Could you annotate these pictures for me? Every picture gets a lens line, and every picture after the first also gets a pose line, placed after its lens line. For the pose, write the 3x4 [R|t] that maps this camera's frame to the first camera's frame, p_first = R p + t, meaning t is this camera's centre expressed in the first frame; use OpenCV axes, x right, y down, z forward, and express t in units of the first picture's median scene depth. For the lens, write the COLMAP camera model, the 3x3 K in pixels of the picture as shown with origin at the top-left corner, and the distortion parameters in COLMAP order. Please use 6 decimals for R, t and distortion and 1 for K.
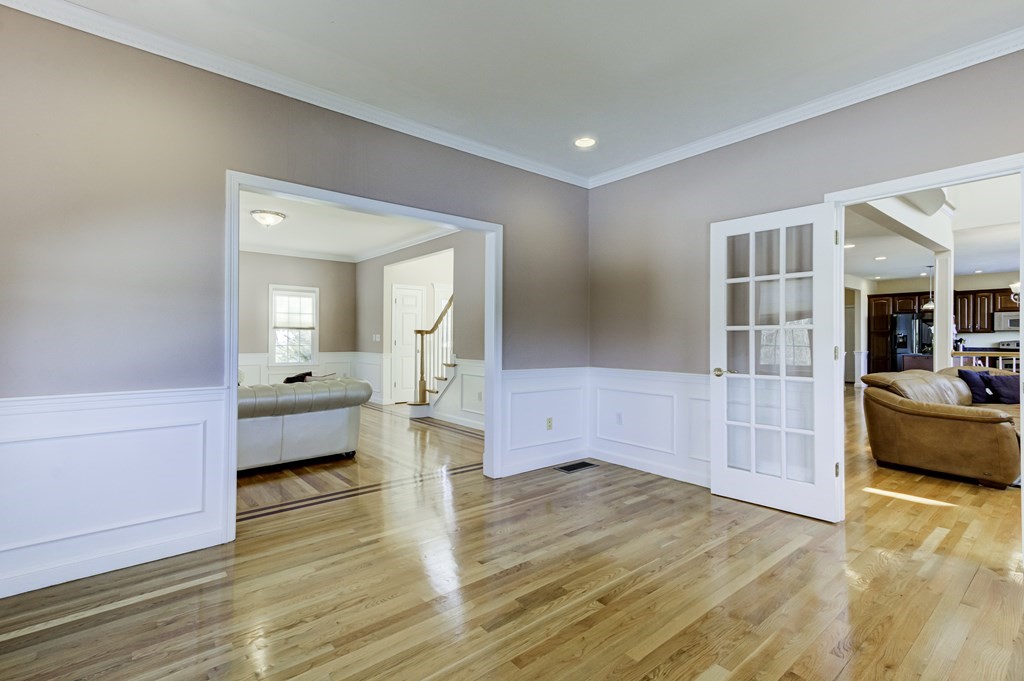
lens RADIAL K [[468.9, 0, 506.5], [0, 468.9, 337.6], [0, 0, 1]] dist [0.021351, 0.001868]
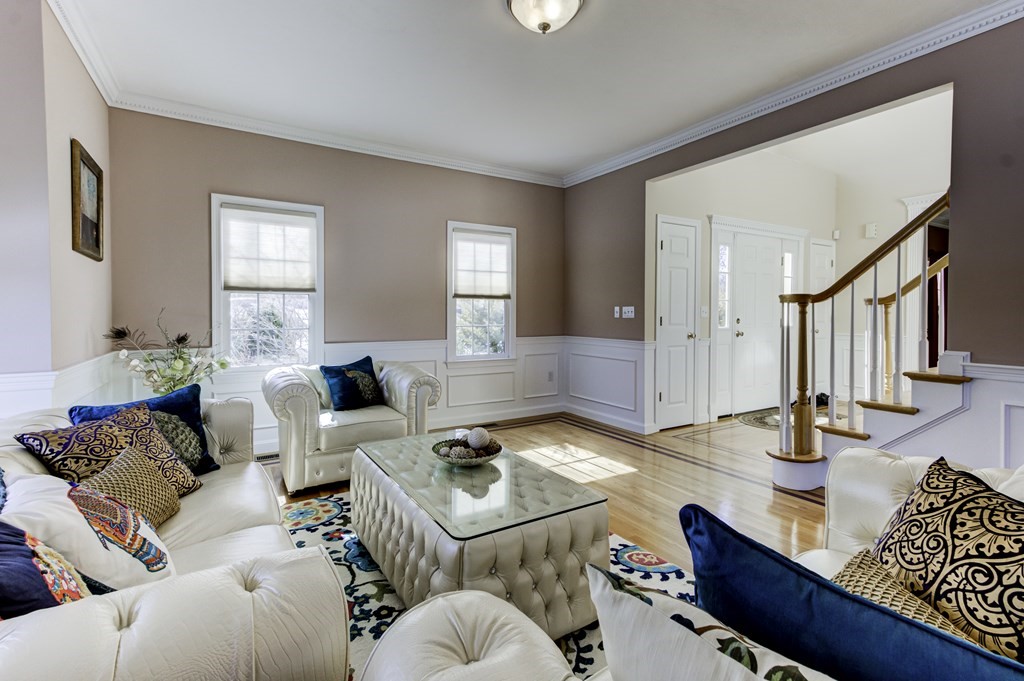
lens RADIAL K [[468.9, 0, 490.1], [0, 468.9, 316.9], [0, 0, 1]] dist [0.021351, 0.001868]
pose [[0.985519, -0.001921, -0.169555, -0.347698], [0.002958, 0.999978, 0.005865, 0.002108], [0.169540, -0.006281, 0.985503, 0.430936]]
